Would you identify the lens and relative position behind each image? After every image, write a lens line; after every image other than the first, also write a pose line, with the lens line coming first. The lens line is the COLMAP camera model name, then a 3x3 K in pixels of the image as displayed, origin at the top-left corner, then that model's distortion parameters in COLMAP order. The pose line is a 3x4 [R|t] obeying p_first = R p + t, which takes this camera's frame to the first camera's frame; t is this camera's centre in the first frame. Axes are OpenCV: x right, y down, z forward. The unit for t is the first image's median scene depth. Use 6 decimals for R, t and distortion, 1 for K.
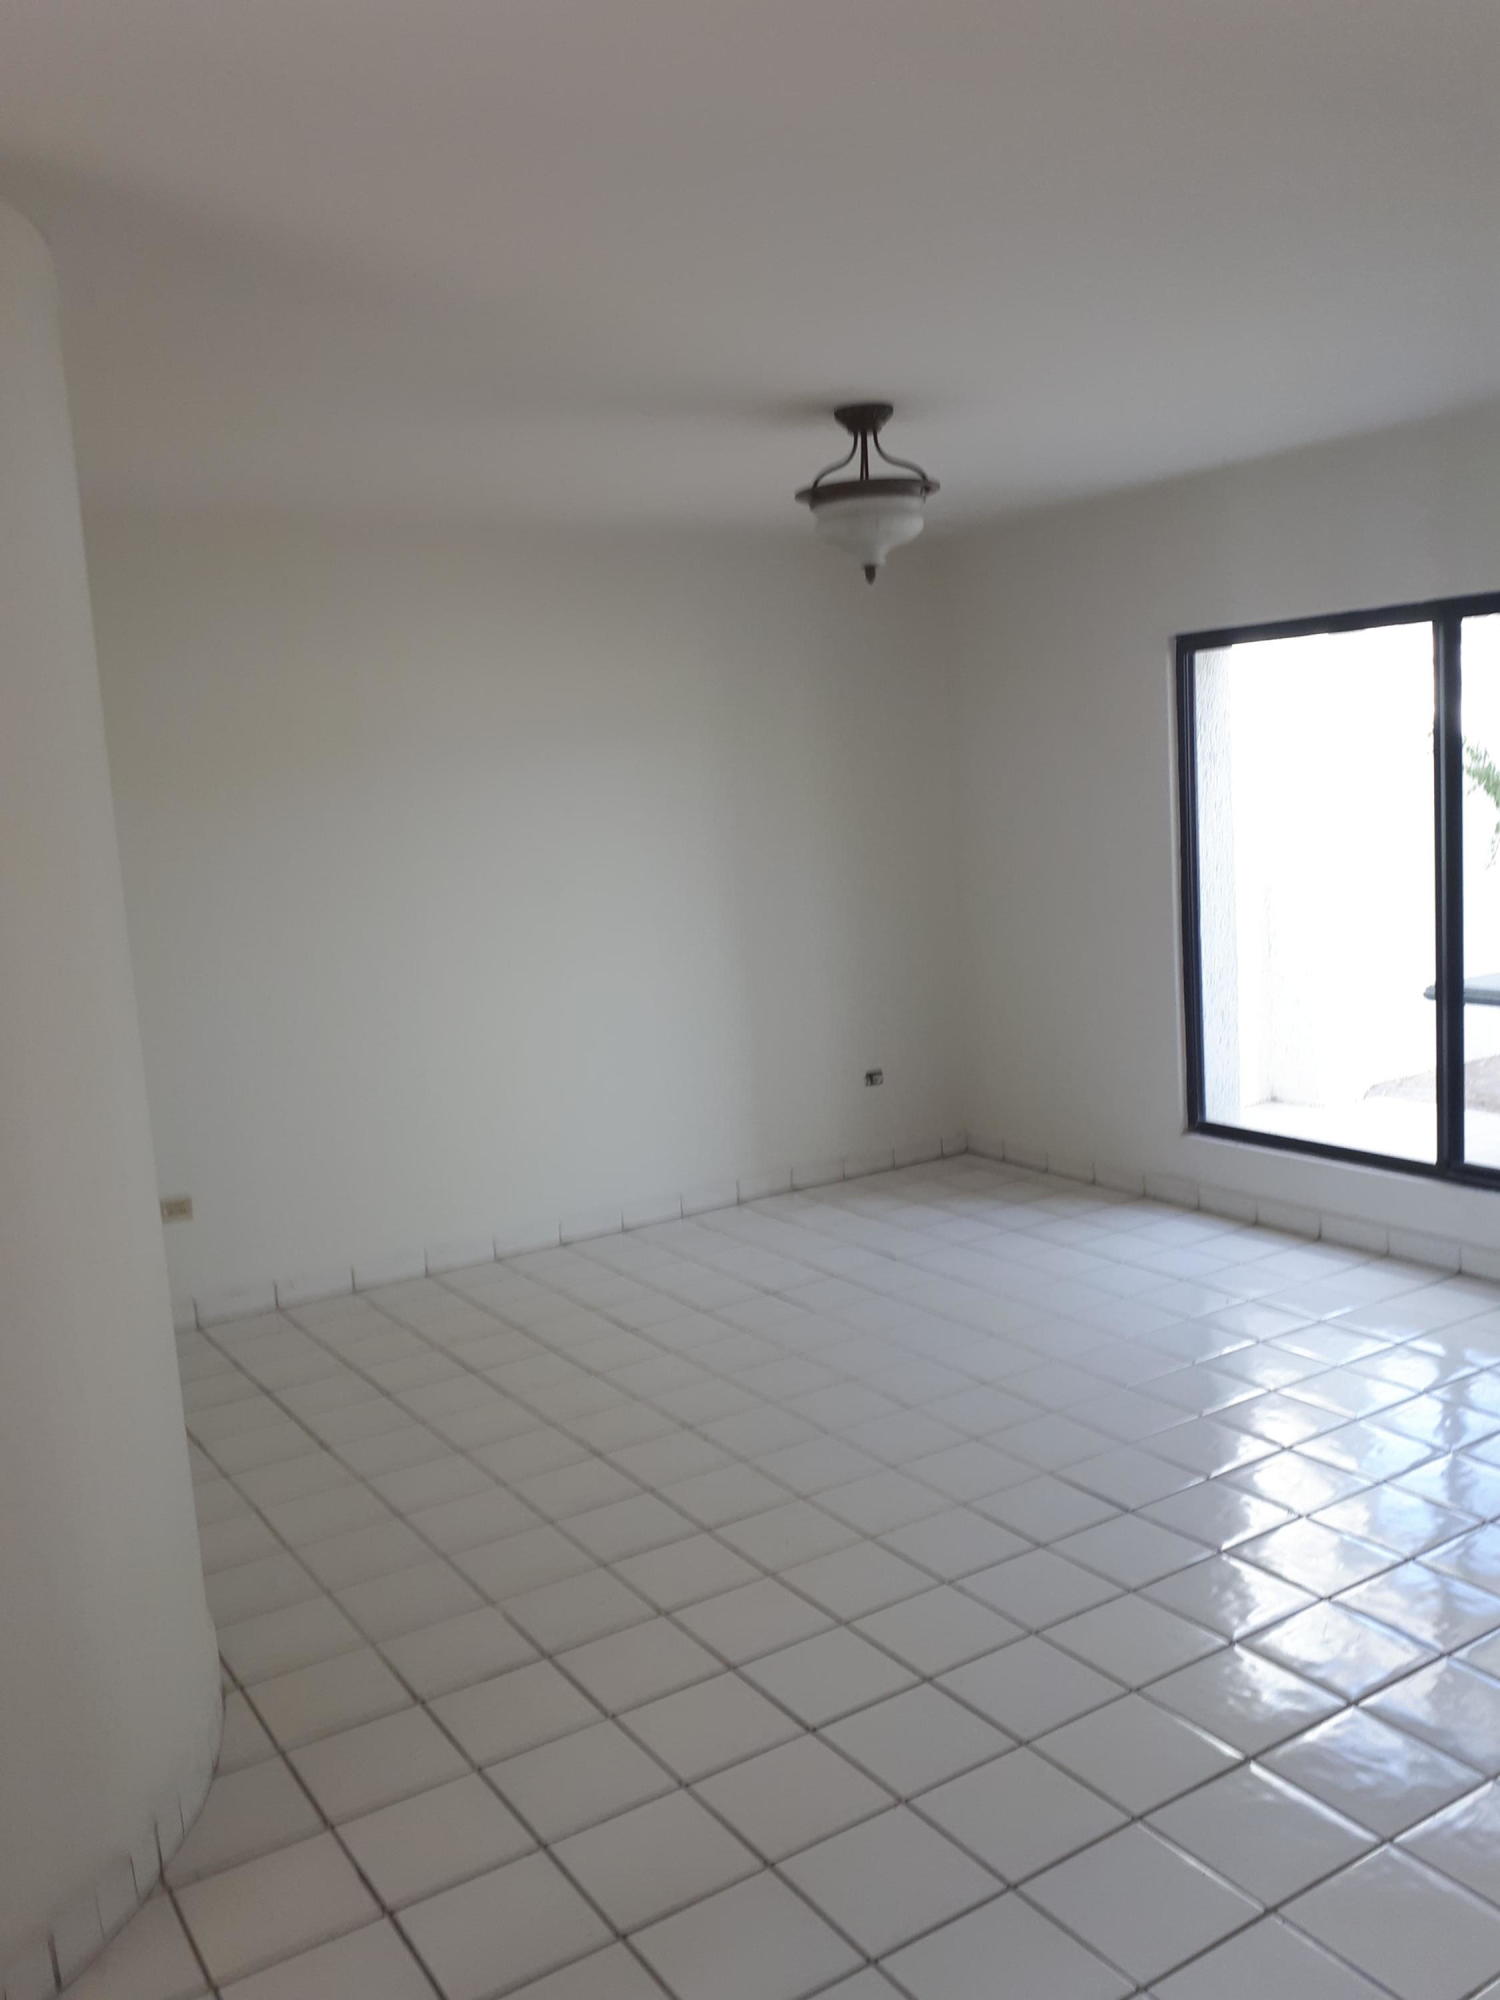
lens RADIAL K [[1669.1, 0, 748.6], [0, 1669.1, 977.0], [0, 0, 1]] dist [0.175316, -0.199915]
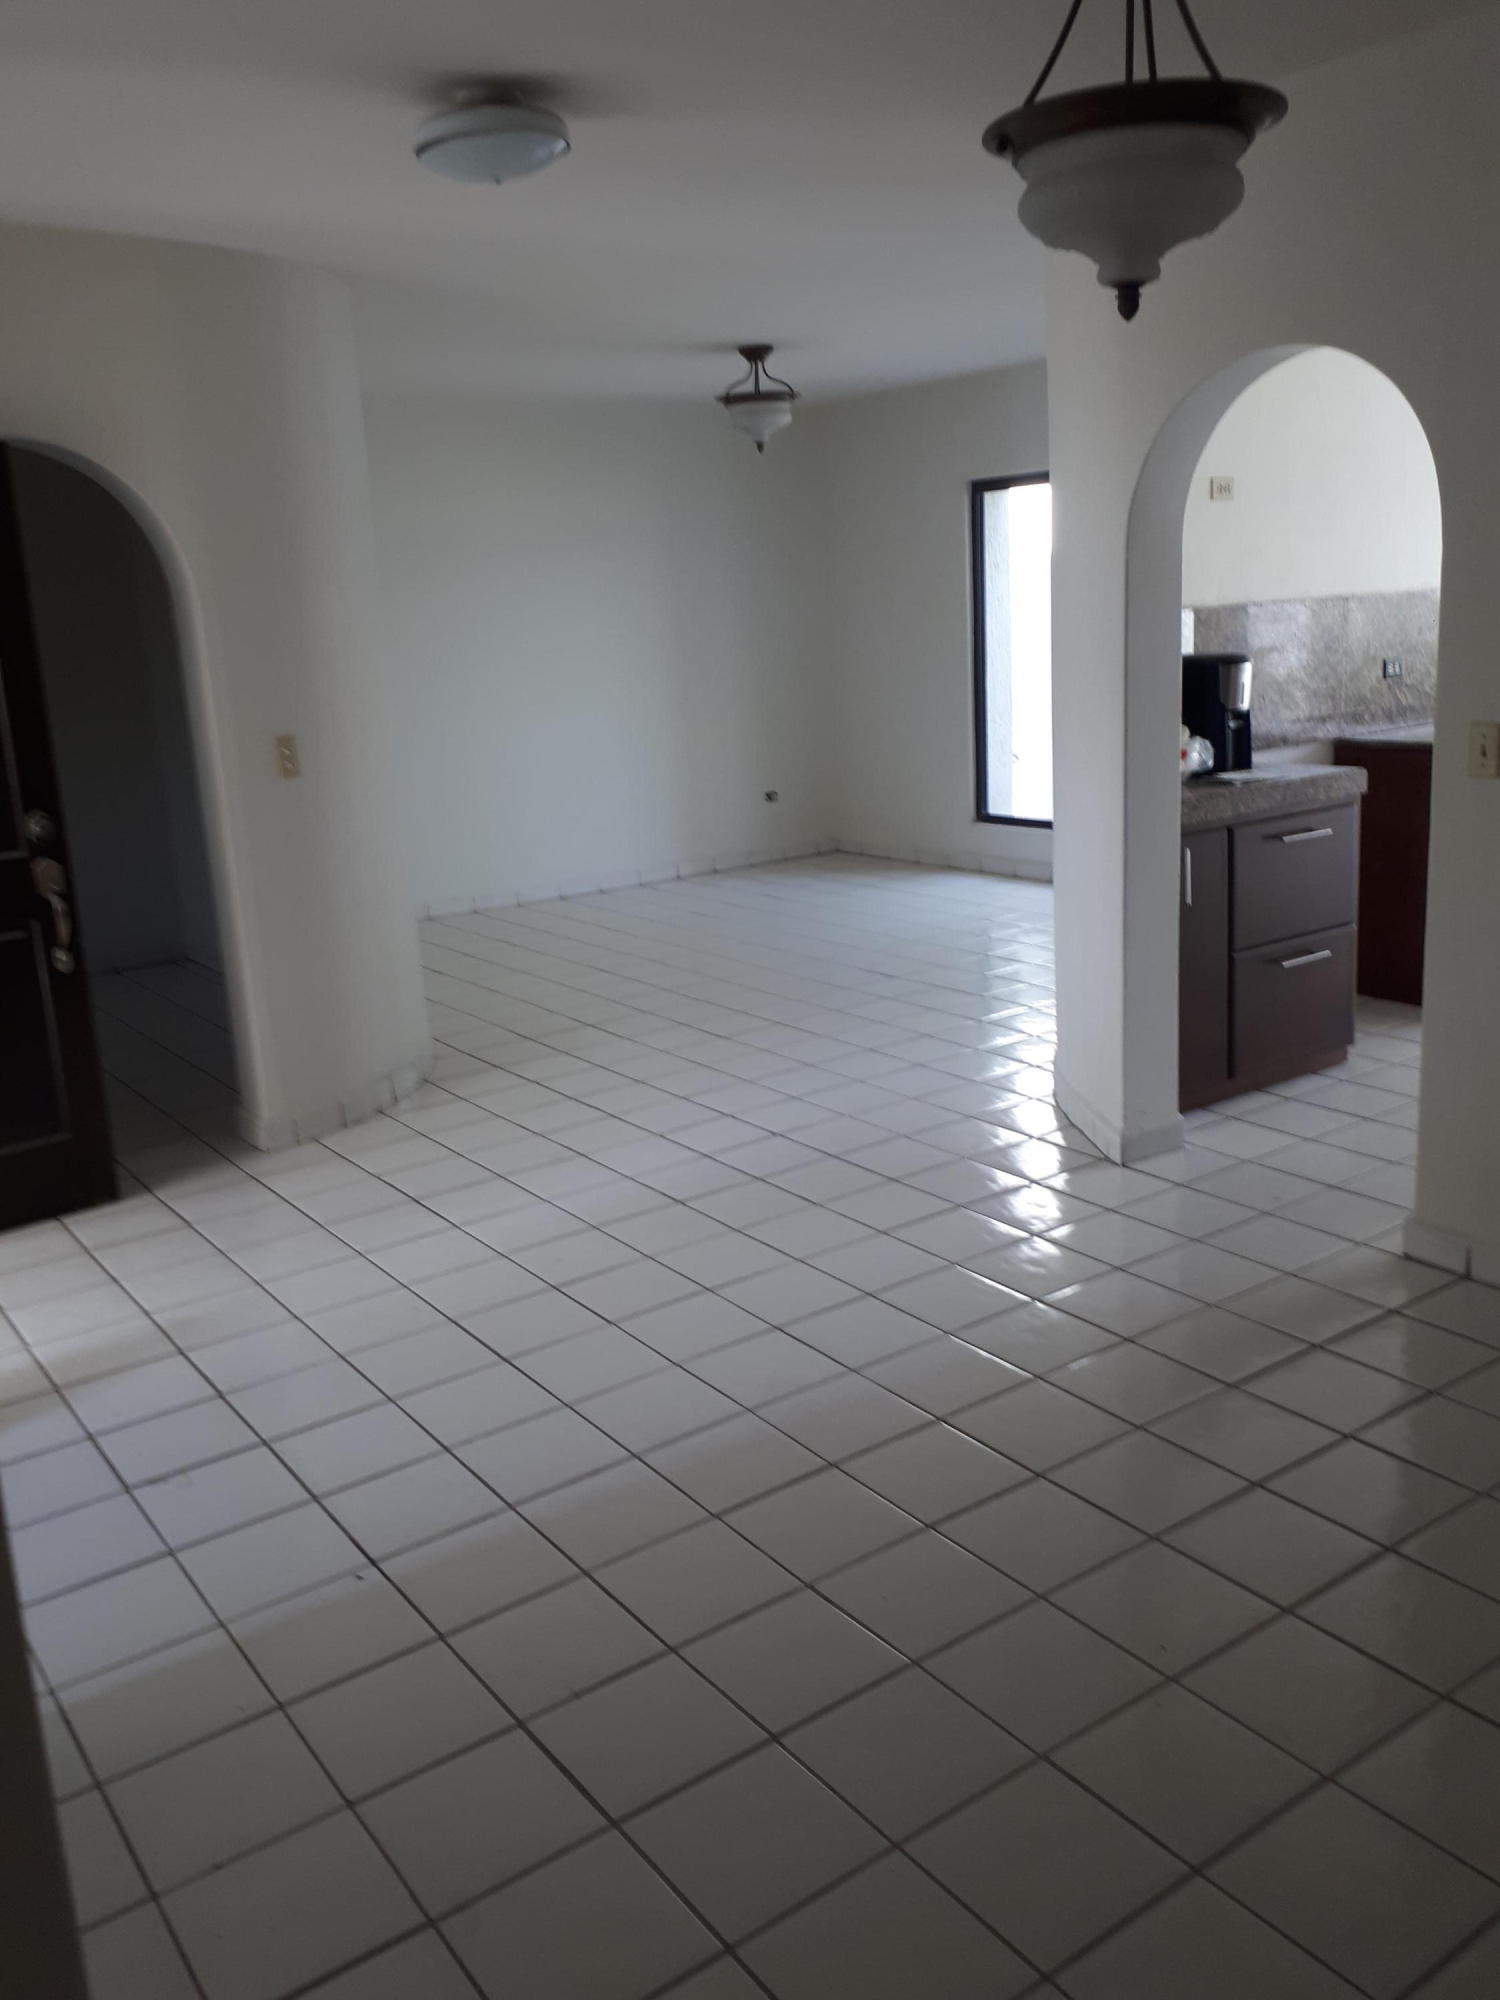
lens RADIAL K [[1669.1, 0, 748.6], [0, 1669.1, 977.0], [0, 0, 1]] dist [0.175316, -0.199915]
pose [[0.998825, -0.005775, 0.048119, -0.018607], [0.000937, 0.994989, 0.099976, 0.091208], [-0.048456, -0.099813, 0.993826, -0.564931]]
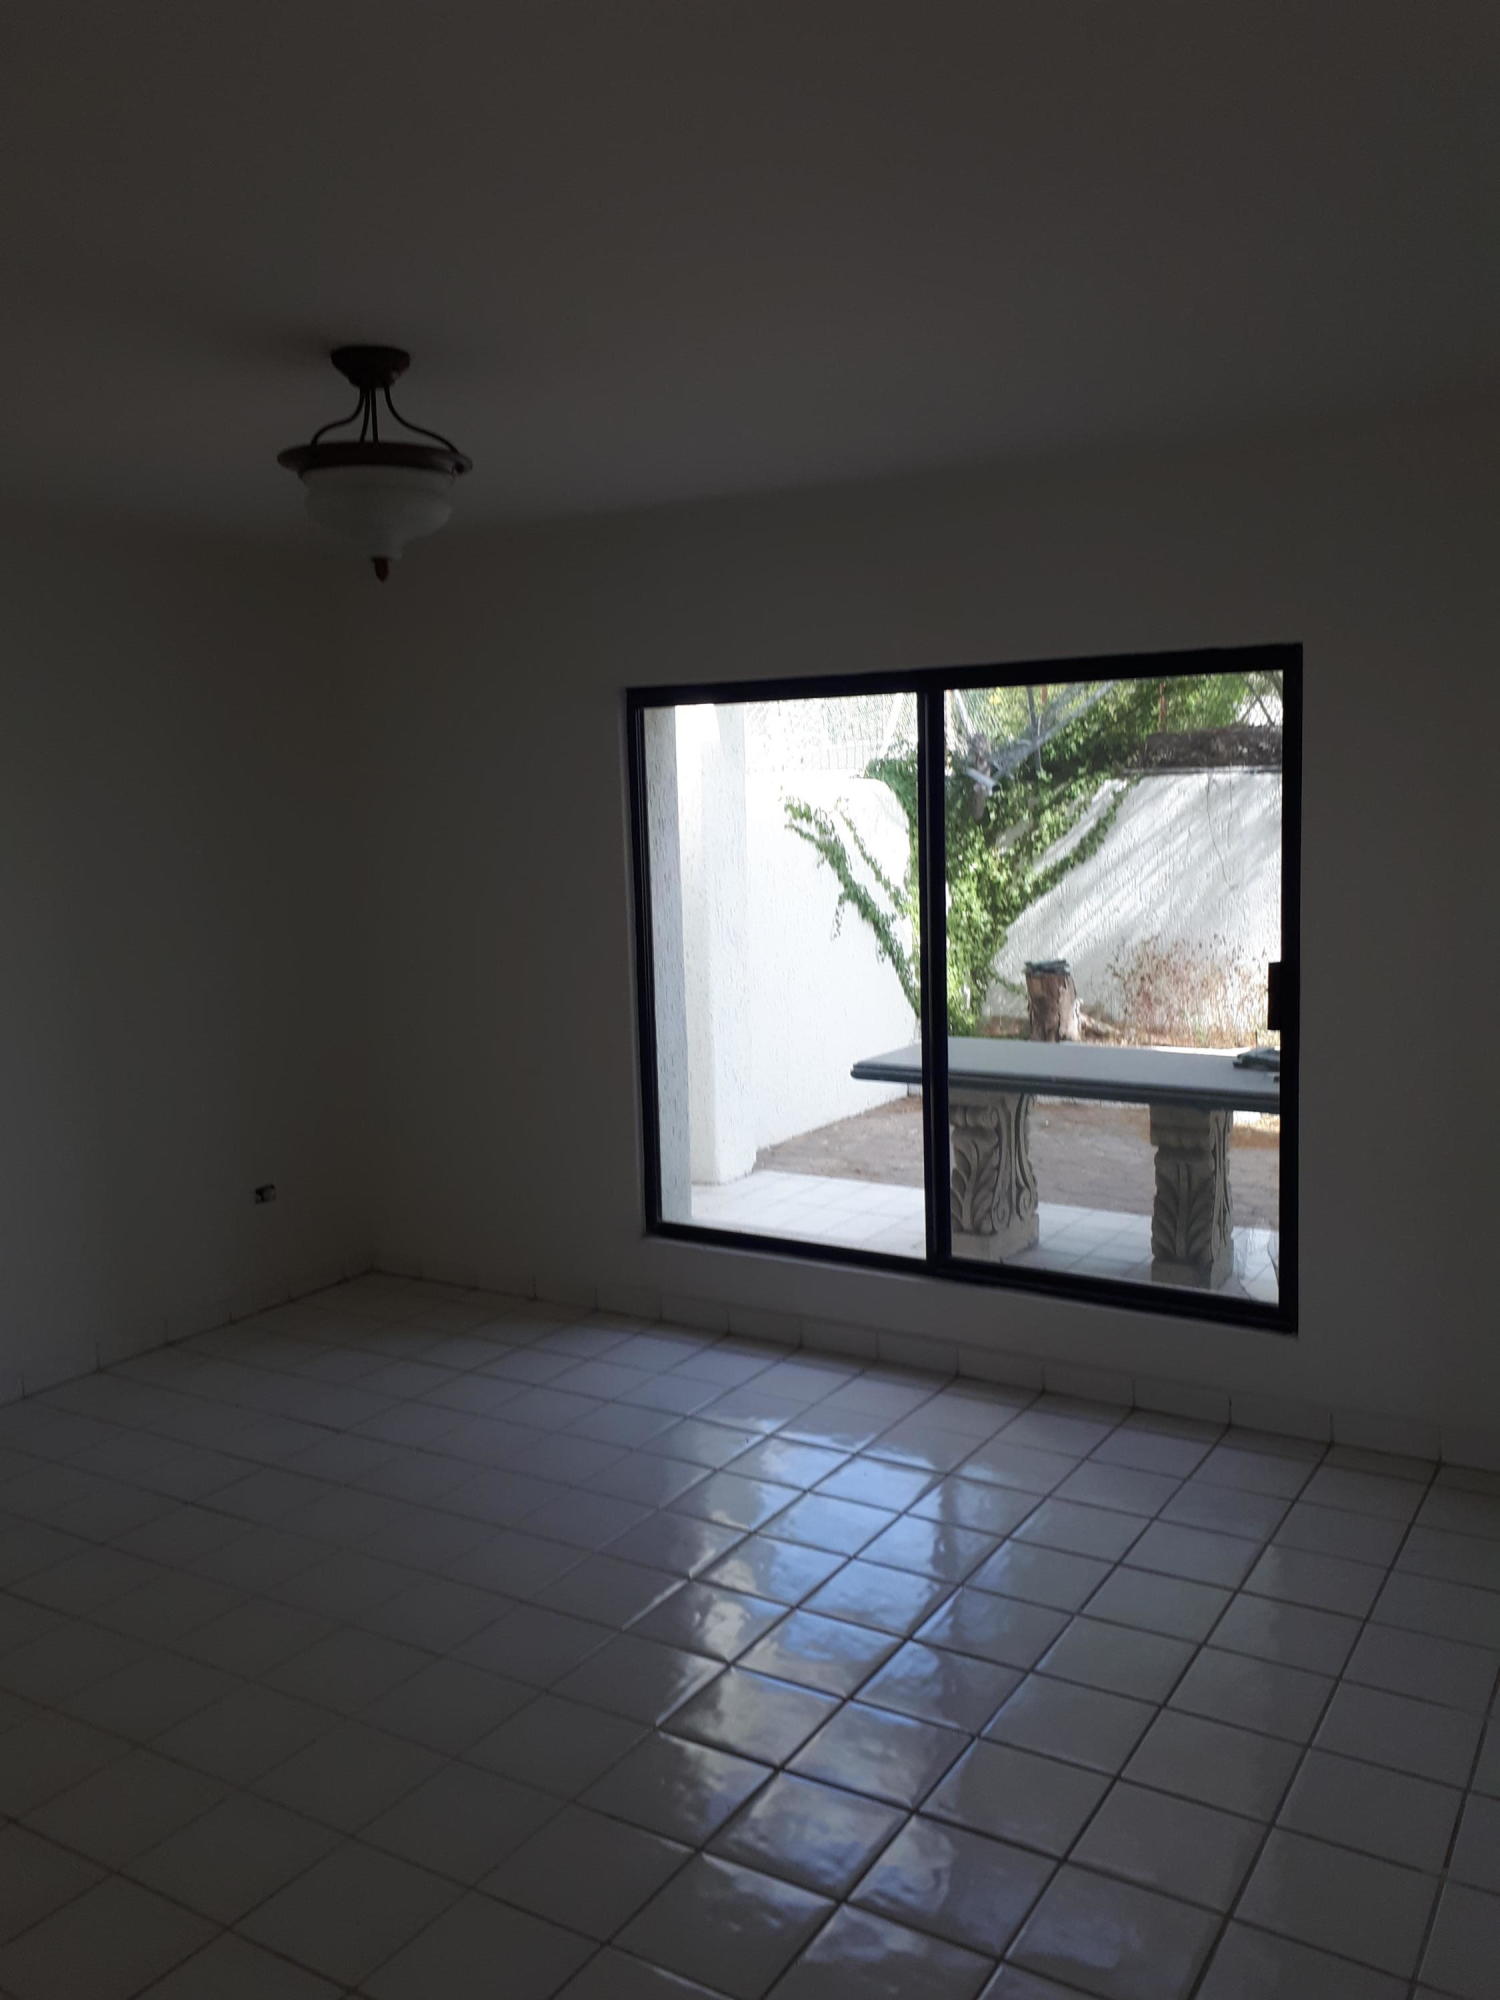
lens RADIAL K [[1682.0, 0, 711.7], [0, 1682.0, 996.8], [0, 0, 1]] dist [0.304236, -0.719029]
pose [[0.914171, -0.011783, 0.405157, -0.083233], [0.020689, 0.999631, -0.017608, -0.021962], [-0.404800, 0.024479, 0.914078, 0.176078]]
